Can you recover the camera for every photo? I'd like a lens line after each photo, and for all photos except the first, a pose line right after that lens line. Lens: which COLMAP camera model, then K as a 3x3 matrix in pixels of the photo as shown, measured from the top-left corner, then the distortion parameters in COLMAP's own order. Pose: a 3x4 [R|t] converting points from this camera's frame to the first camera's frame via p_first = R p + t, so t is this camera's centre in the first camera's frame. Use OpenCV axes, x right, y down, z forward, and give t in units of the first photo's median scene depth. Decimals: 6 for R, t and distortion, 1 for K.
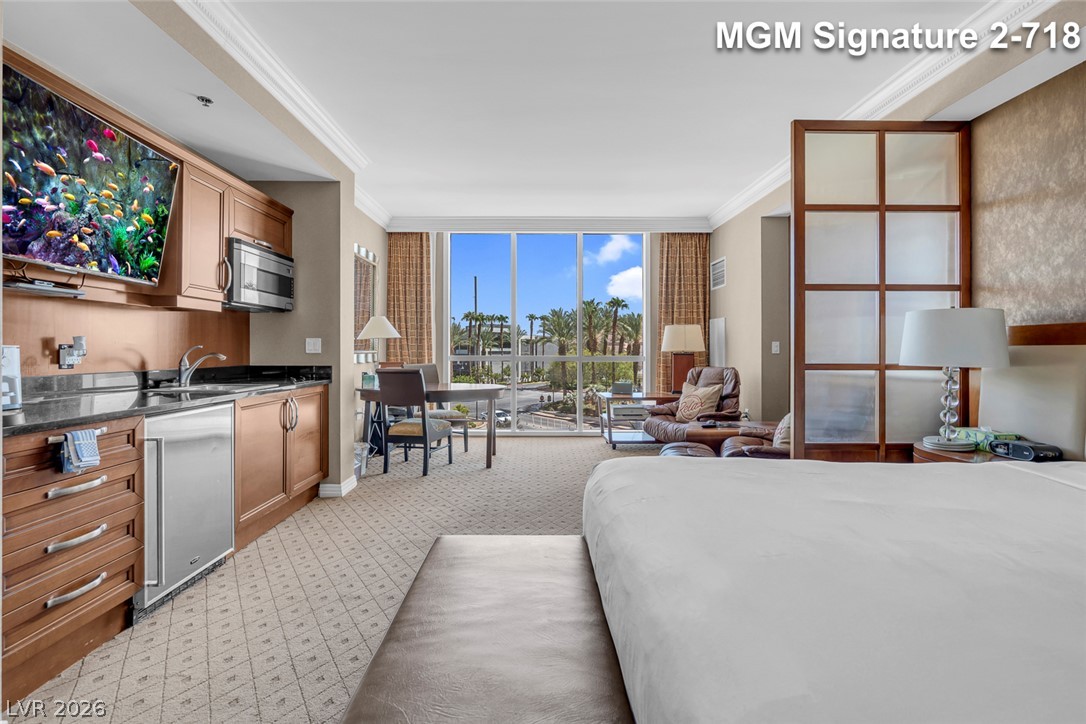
lens RADIAL K [[503.5, 0, 540.0], [0, 503.5, 347.3], [0, 0, 1]] dist [-0.005180, 0.002975]
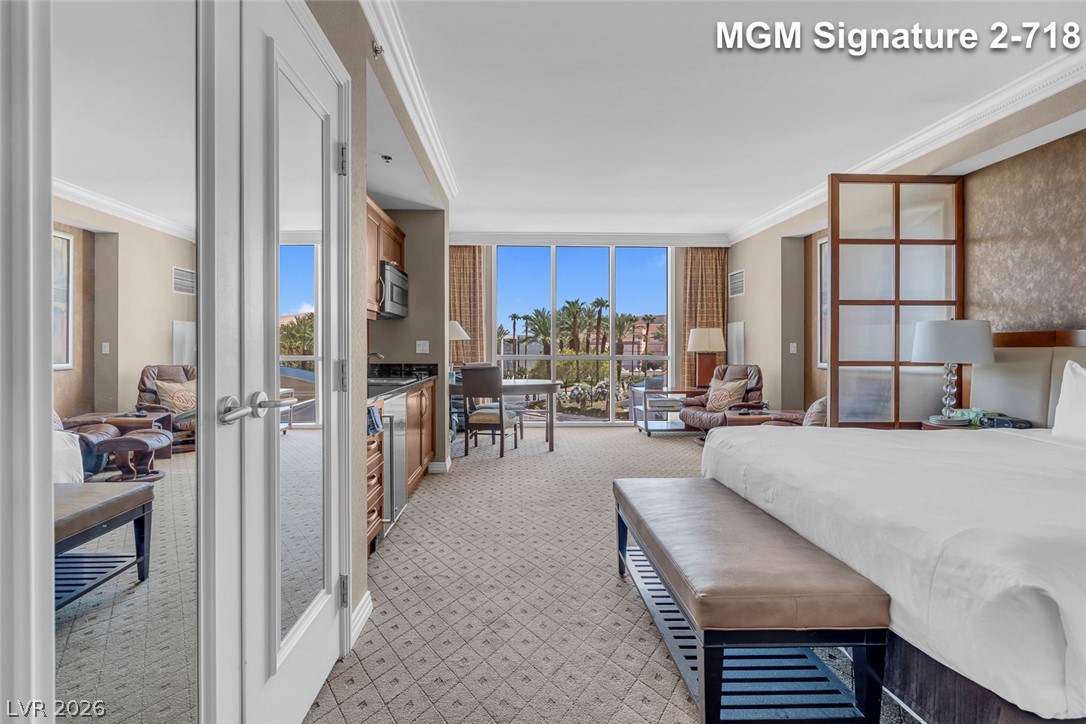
lens RADIAL K [[503.5, 0, 530.6], [0, 503.5, 350.3], [0, 0, 1]] dist [-0.005180, 0.002975]
pose [[0.999692, -0.000613, 0.024808, -0.137842], [0.000435, 0.999974, 0.007190, -0.002417], [-0.024812, -0.007177, 0.999666, -0.128047]]
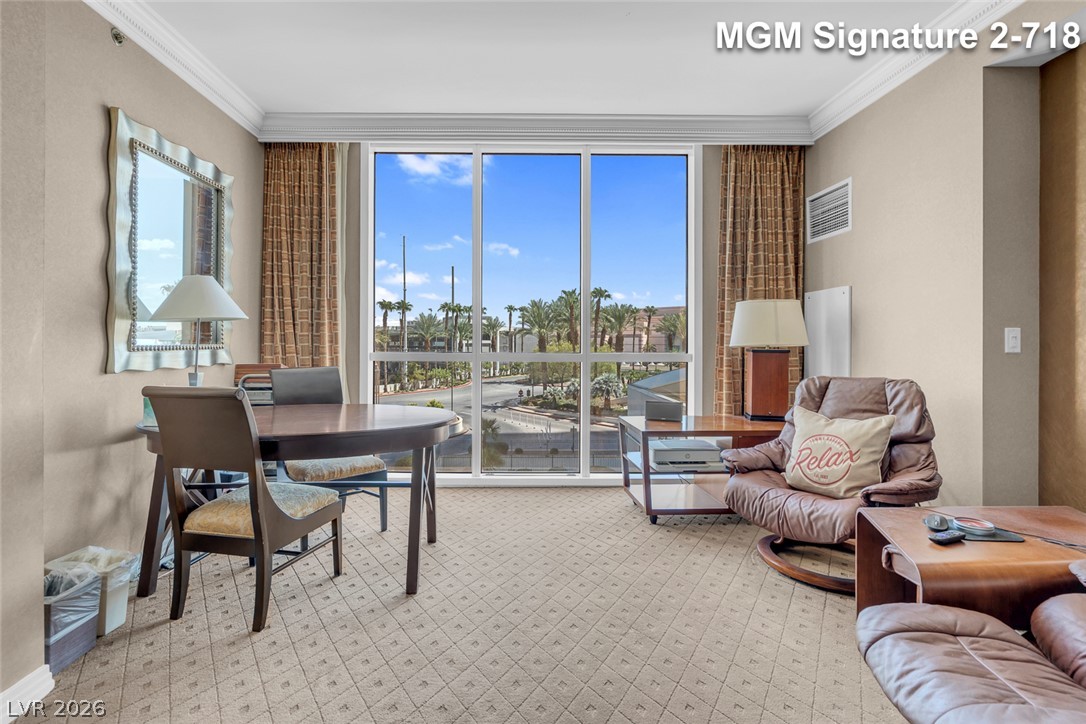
lens RADIAL K [[503.5, 0, 519.1], [0, 503.5, 340.4], [0, 0, 1]] dist [-0.005180, 0.002975]
pose [[0.999998, 0.002044, 0.000409, -0.000939], [-0.002045, 0.999996, 0.001934, 0.000685], [-0.000405, -0.001935, 0.999998, 0.407899]]
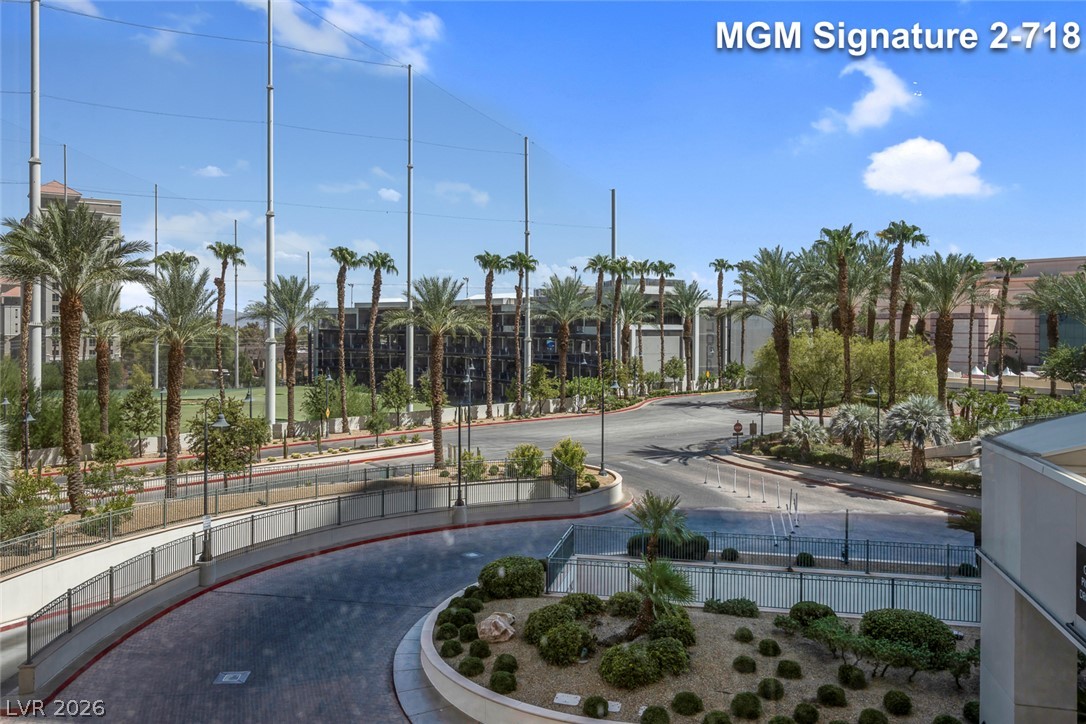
lens RADIAL K [[891.9, 0, 538.9], [0, 891.9, 326.5], [0, 0, 1]] dist [0.000989, -0.005241]
pose [[0.975770, 0.007044, -0.218688, 0.037377], [-0.005490, 0.999955, 0.007714, -0.039557], [0.218732, -0.006326, 0.975764, 0.986889]]
